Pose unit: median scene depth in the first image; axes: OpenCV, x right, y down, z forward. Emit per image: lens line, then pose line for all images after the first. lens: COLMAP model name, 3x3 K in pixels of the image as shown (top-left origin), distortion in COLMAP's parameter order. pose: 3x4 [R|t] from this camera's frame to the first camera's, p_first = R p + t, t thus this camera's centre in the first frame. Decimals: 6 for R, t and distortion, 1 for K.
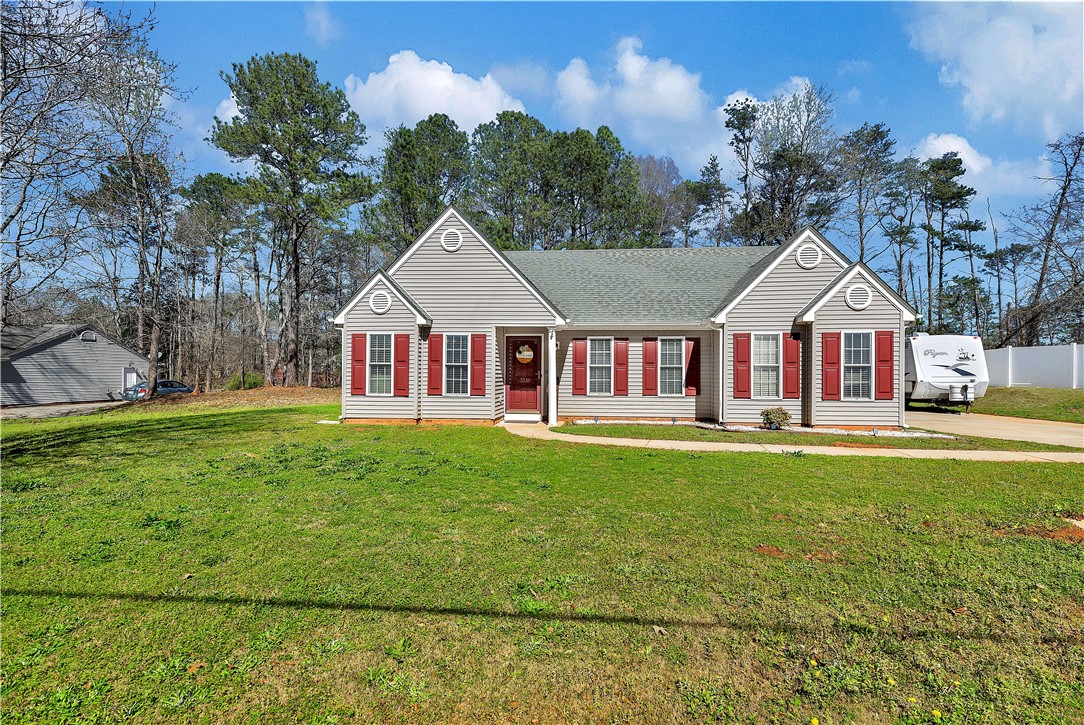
lens RADIAL K [[493.5, 0, 560.3], [0, 493.5, 363.3], [0, 0, 1]] dist [0.002113, 0.000361]
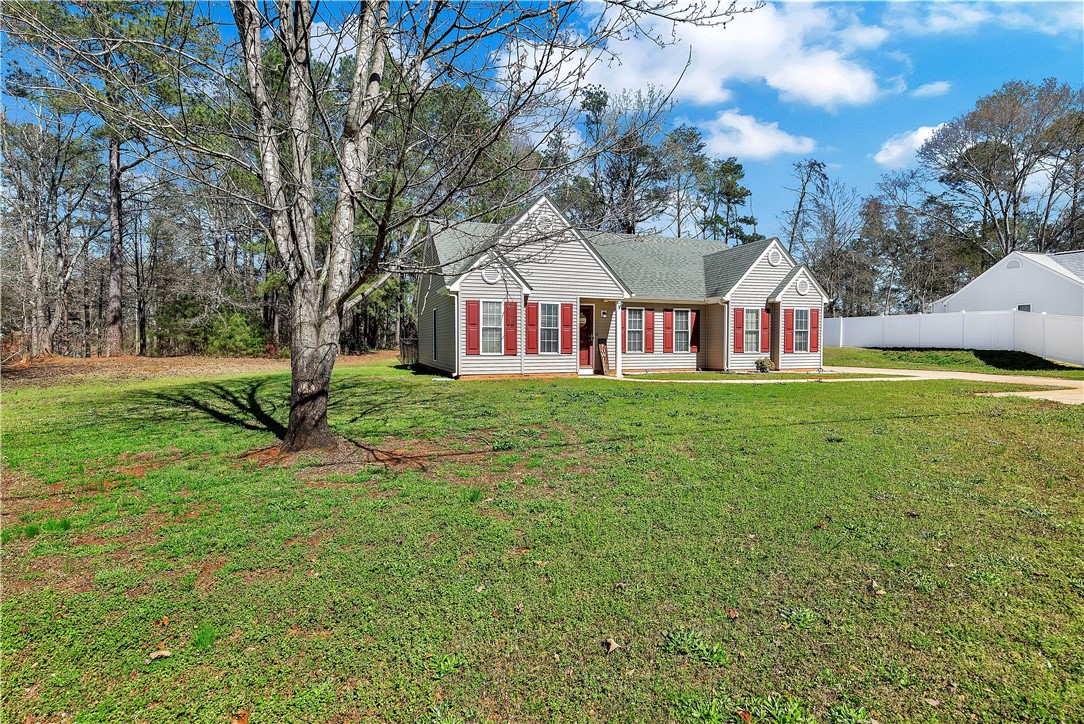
lens RADIAL K [[568.7, 0, 543.1], [0, 568.7, 345.4], [0, 0, 1]] dist [-0.000473, -0.000092]
pose [[0.900962, -0.006272, 0.433854, -0.819272], [-0.005530, 0.999648, 0.025935, 0.008436], [-0.433864, -0.025766, 0.900610, -0.239957]]
